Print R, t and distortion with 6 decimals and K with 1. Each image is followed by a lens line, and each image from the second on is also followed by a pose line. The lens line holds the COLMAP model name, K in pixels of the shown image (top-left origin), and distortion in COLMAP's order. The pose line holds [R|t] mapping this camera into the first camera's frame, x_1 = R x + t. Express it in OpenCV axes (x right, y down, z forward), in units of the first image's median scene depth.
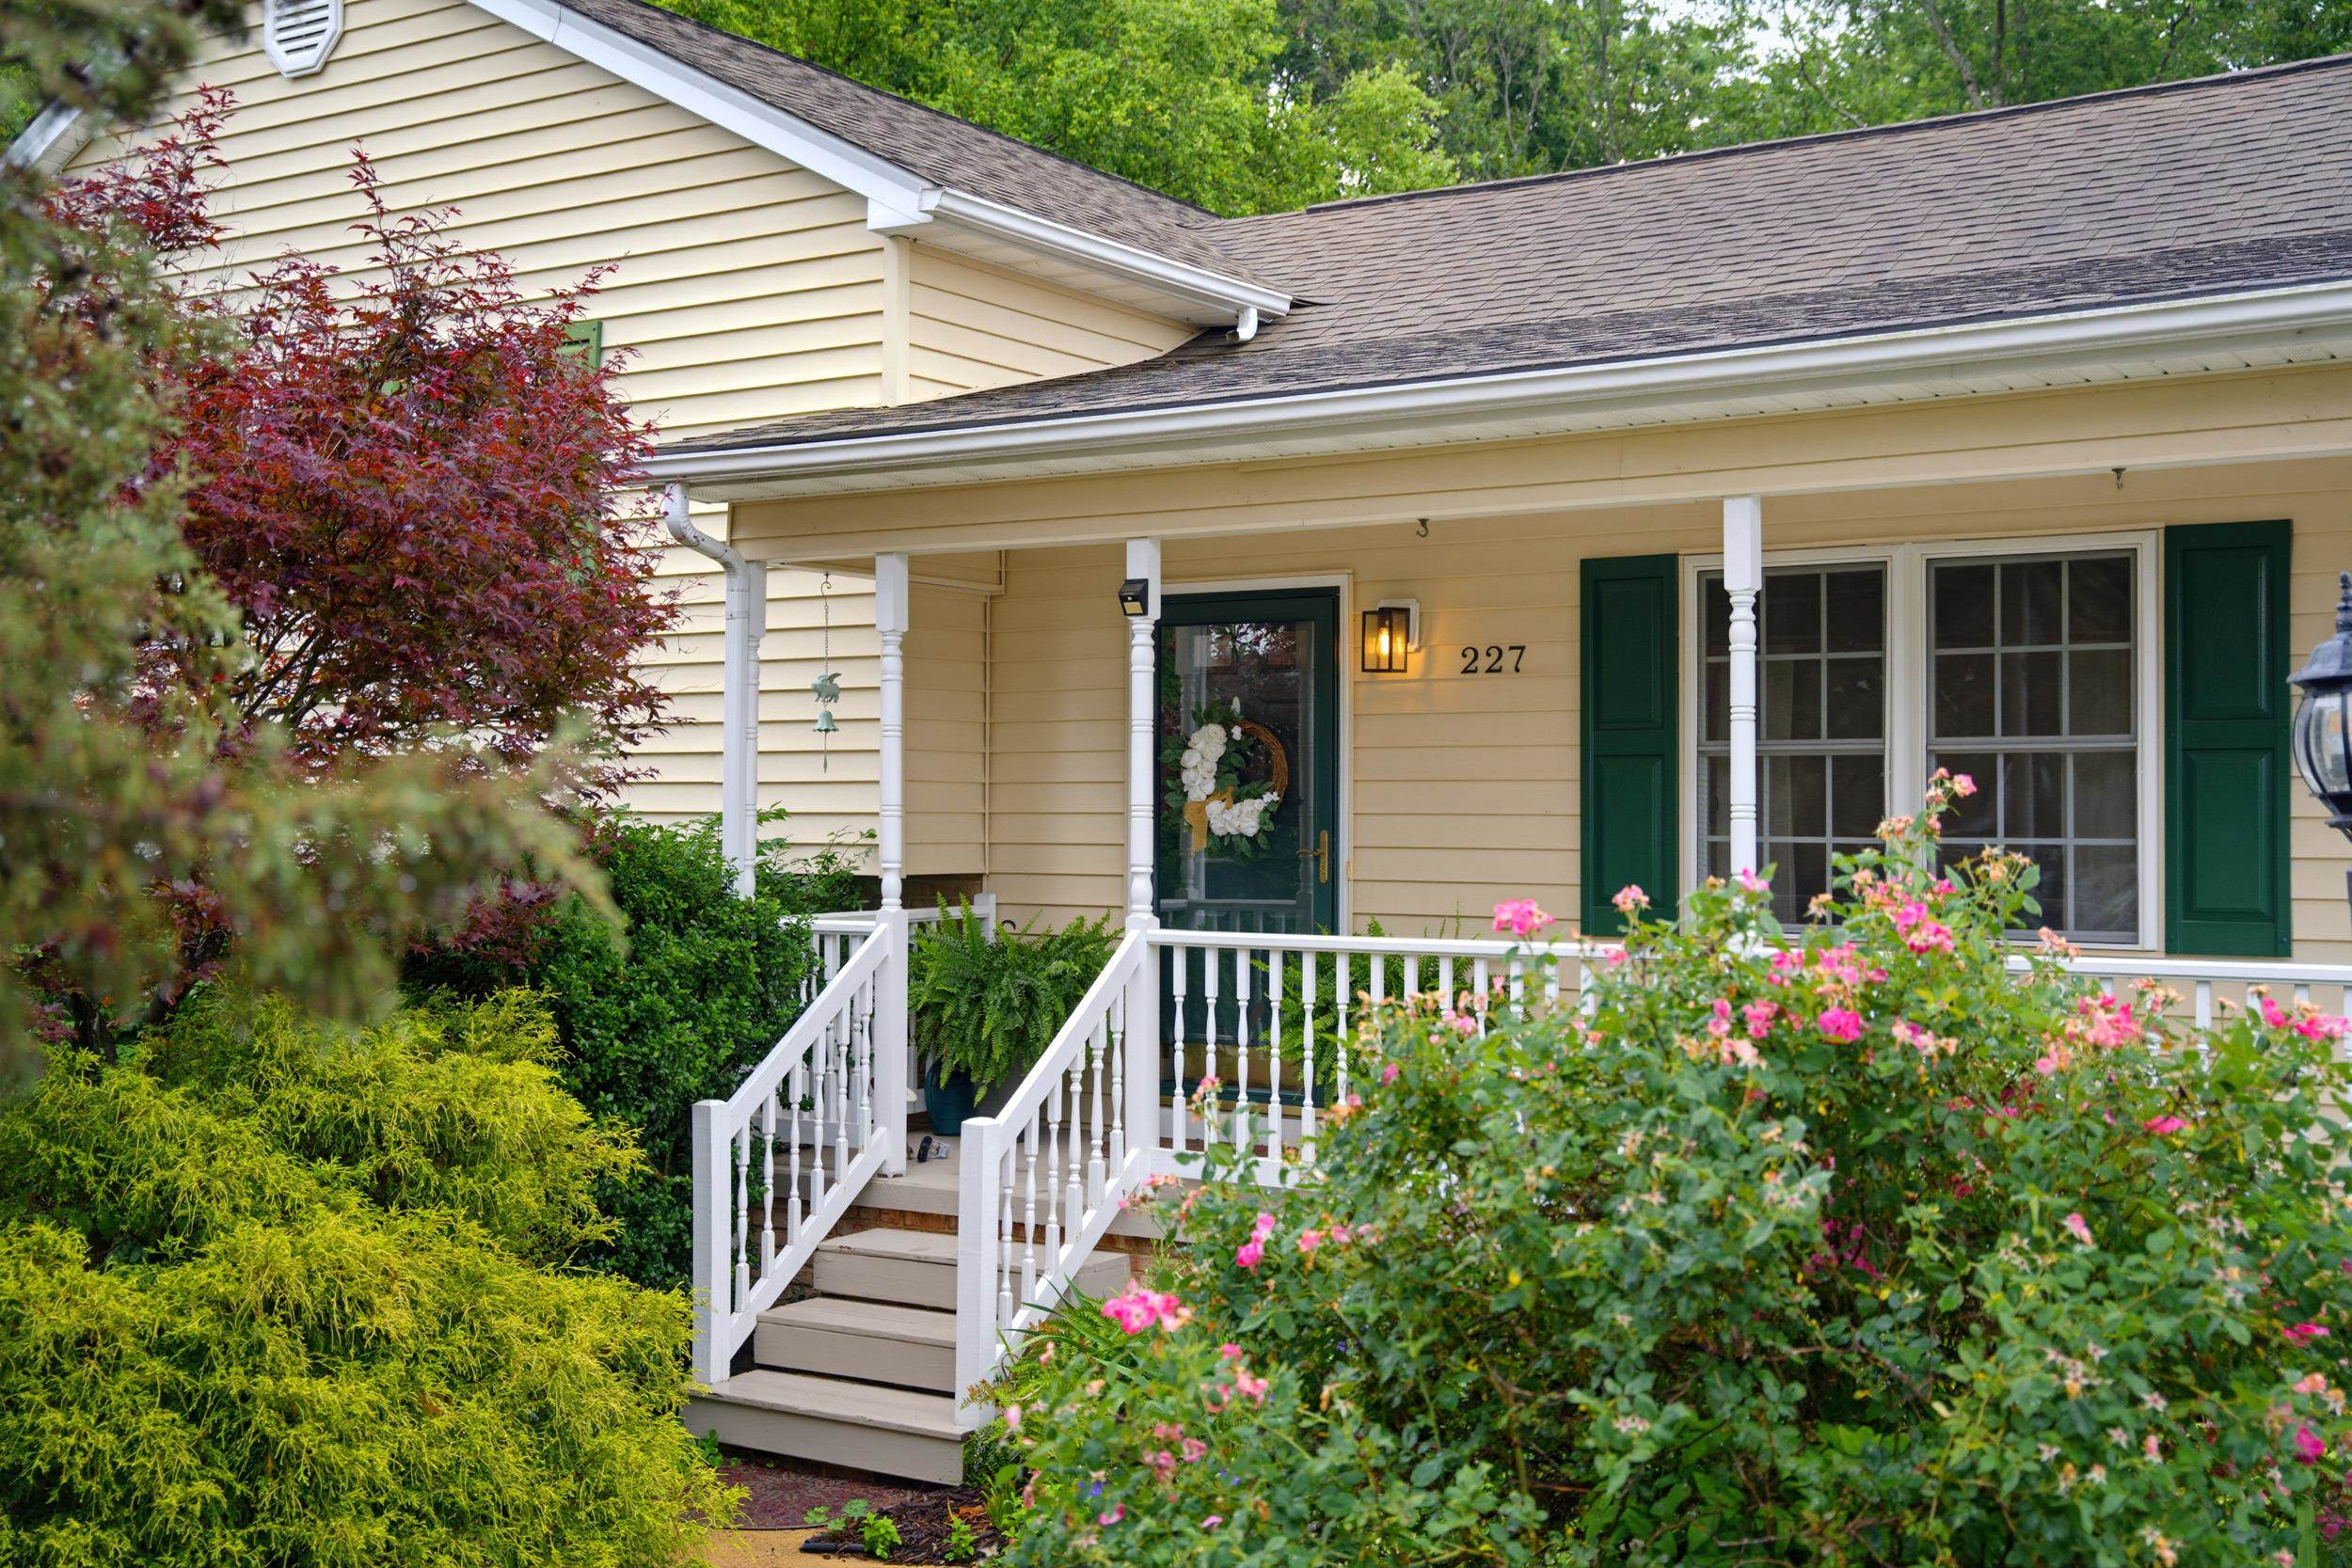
lens RADIAL K [[2621.4, 0, 1182.7], [0, 2621.4, 804.2], [0, 0, 1]] dist [0.114975, 0.000000]
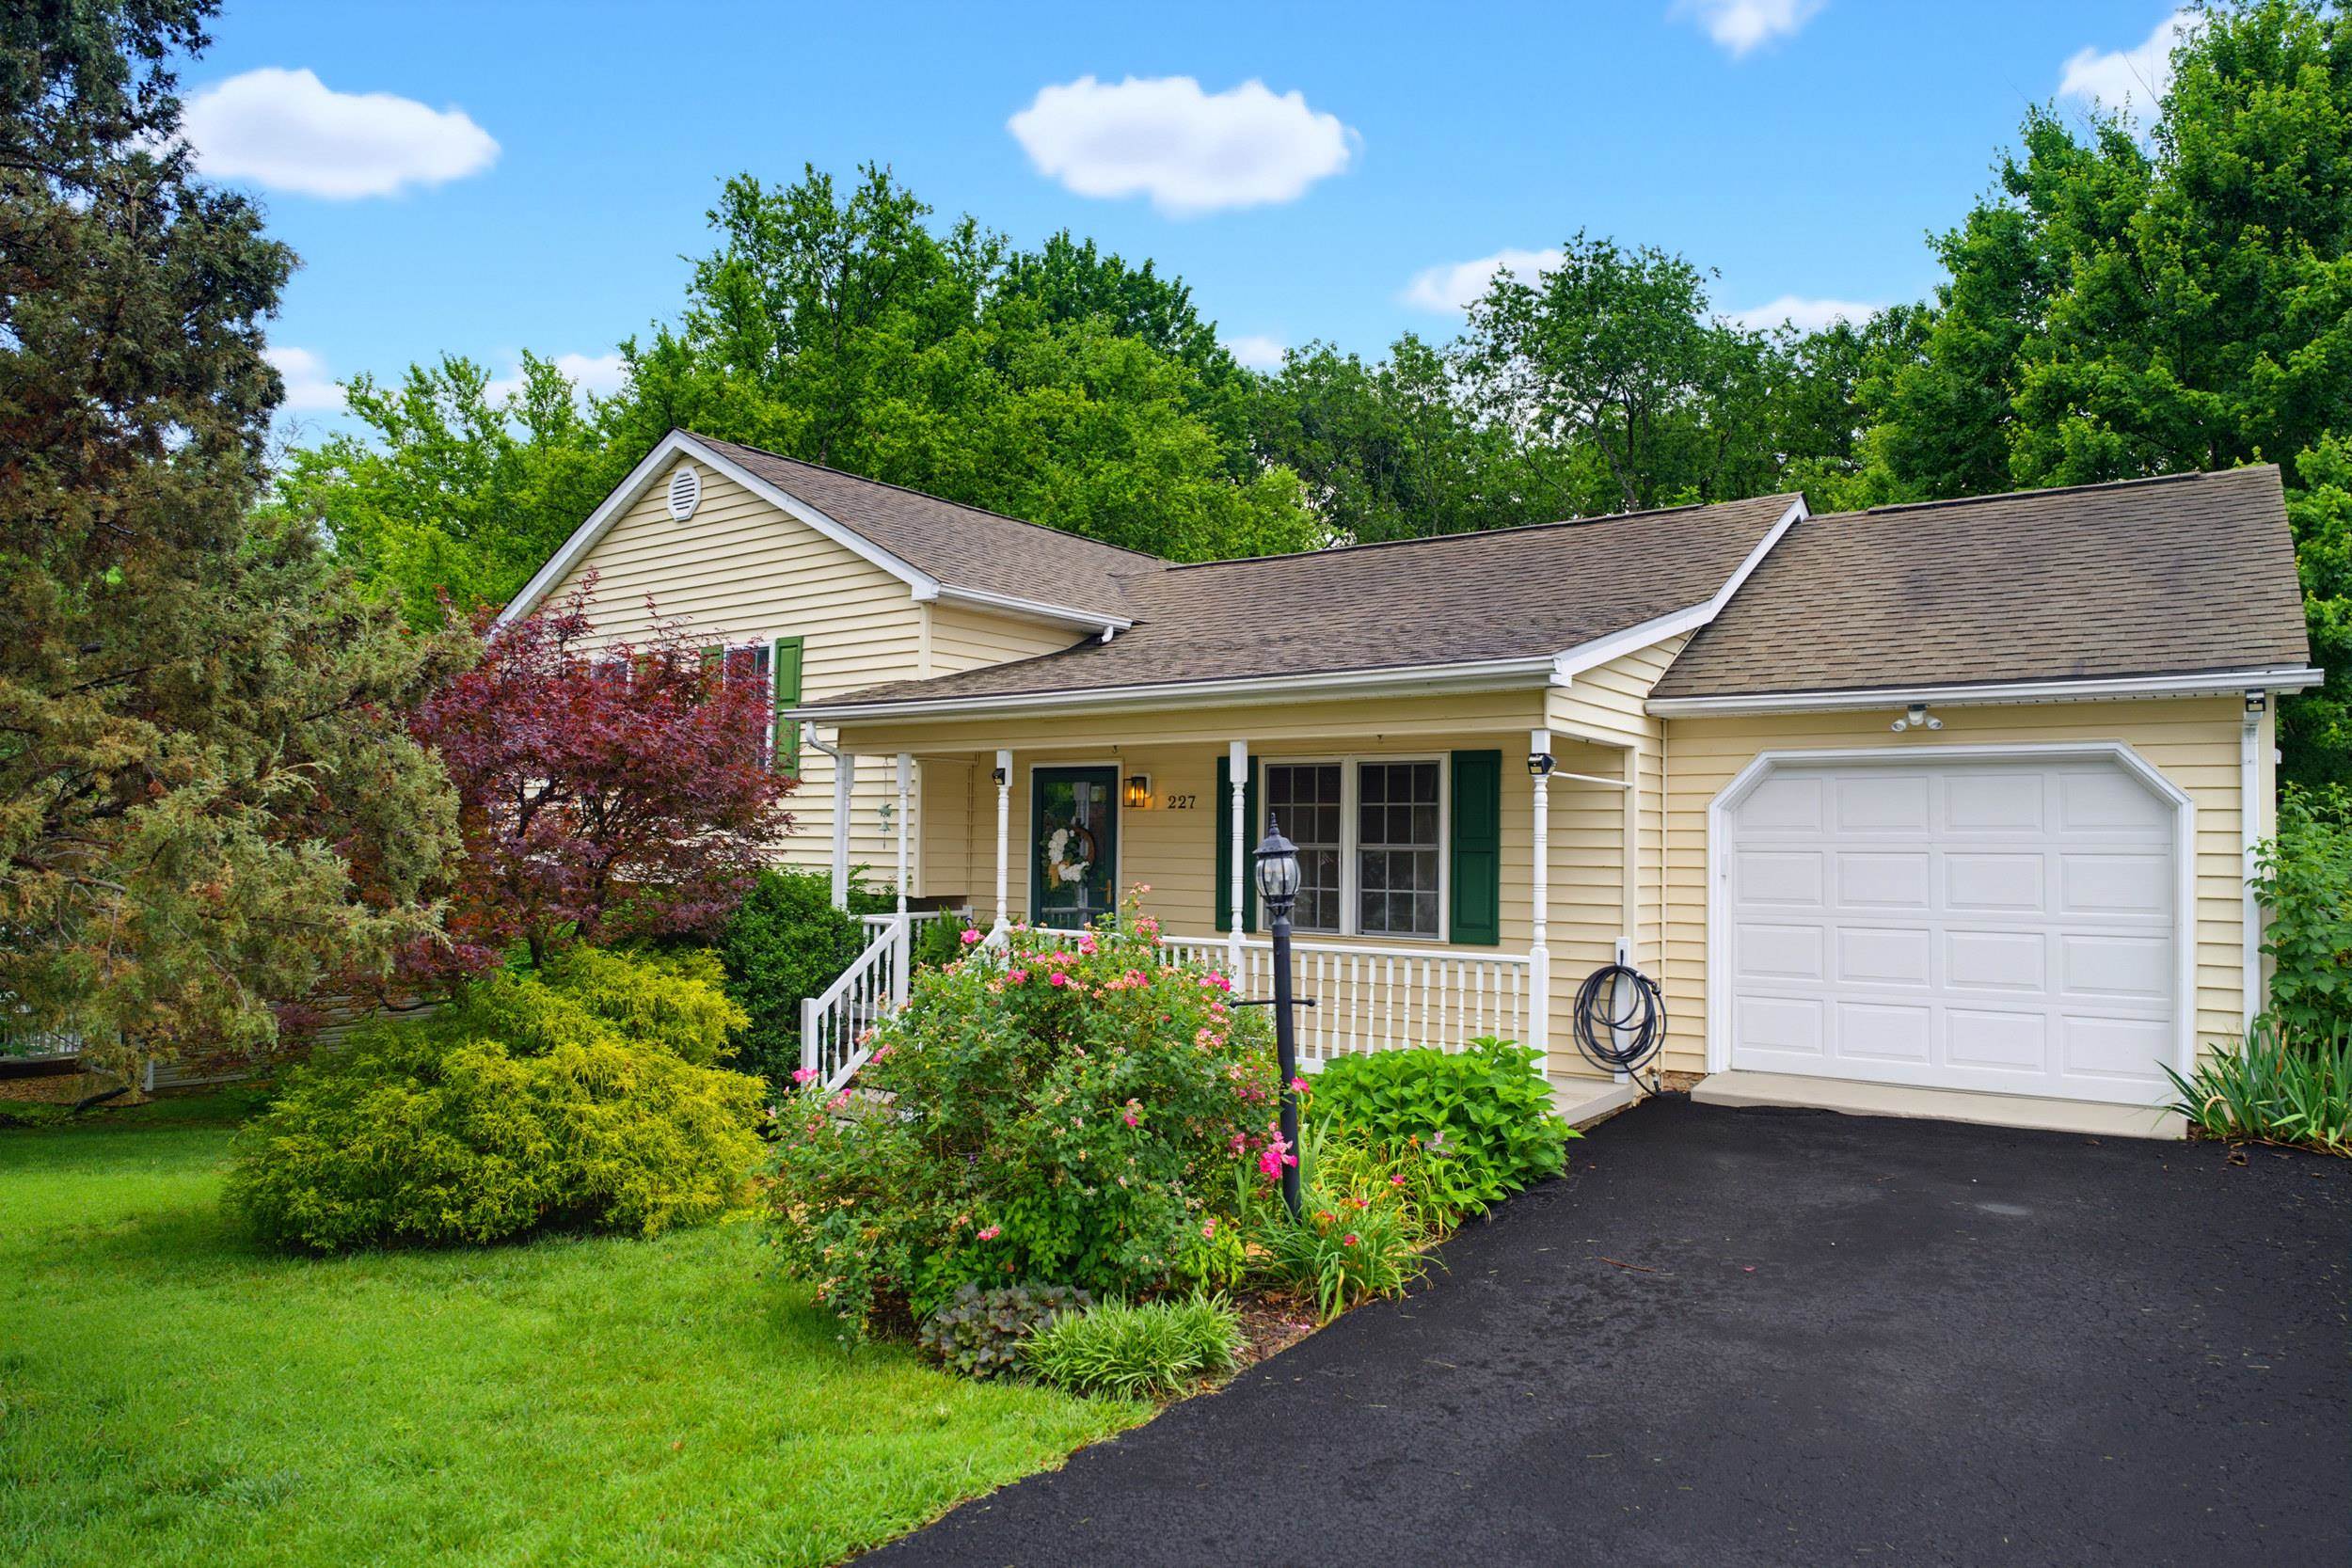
lens RADIAL K [[1481.8, 0, 1133.8], [0, 1481.8, 808.3], [0, 0, 1]] dist [0.045306, 0.002807]
pose [[0.996515, 0.008983, -0.082932, 0.201076], [-0.010613, 0.999759, -0.019238, -0.028494], [0.082739, 0.020051, 0.996370, -0.246709]]
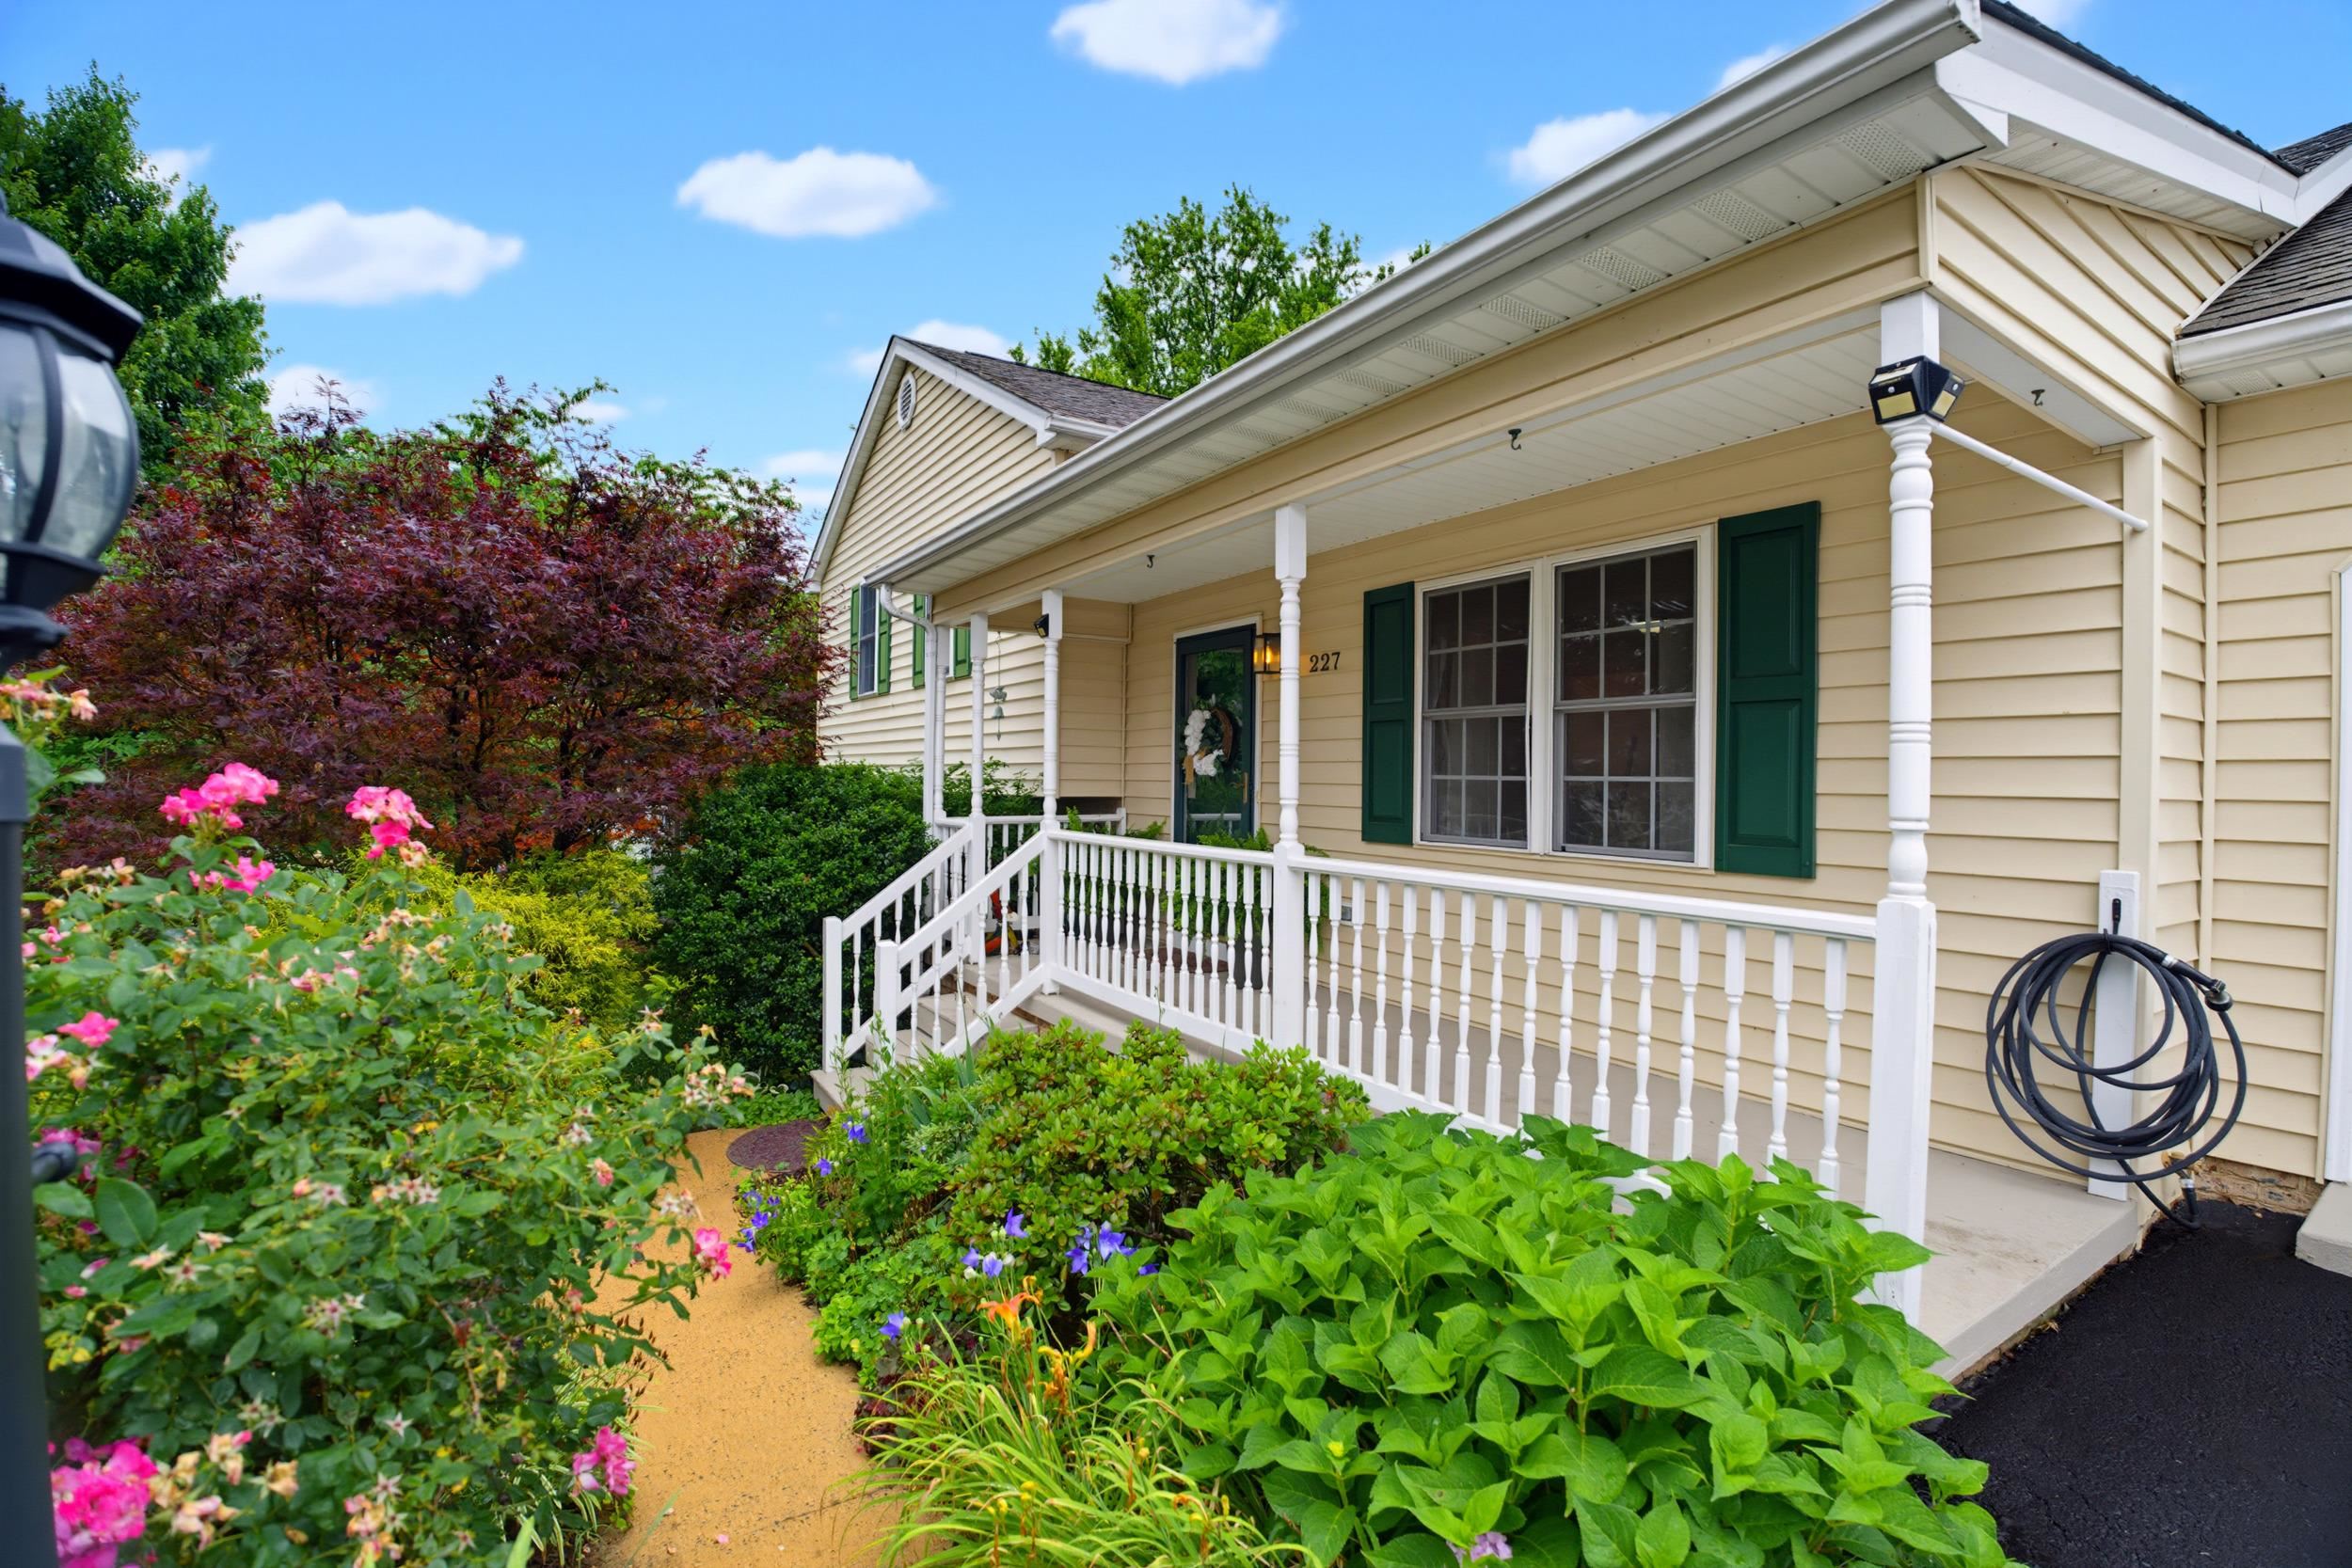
lens RADIAL K [[1038.1, 0, 1184.8], [0, 1038.1, 786.2], [0, 0, 1]] dist [-0.024080, -0.000178]
pose [[0.911045, 0.011510, -0.412146, 0.329857], [-0.007682, 0.999911, 0.010944, 0.013347], [0.412235, -0.006805, 0.911052, 0.454263]]
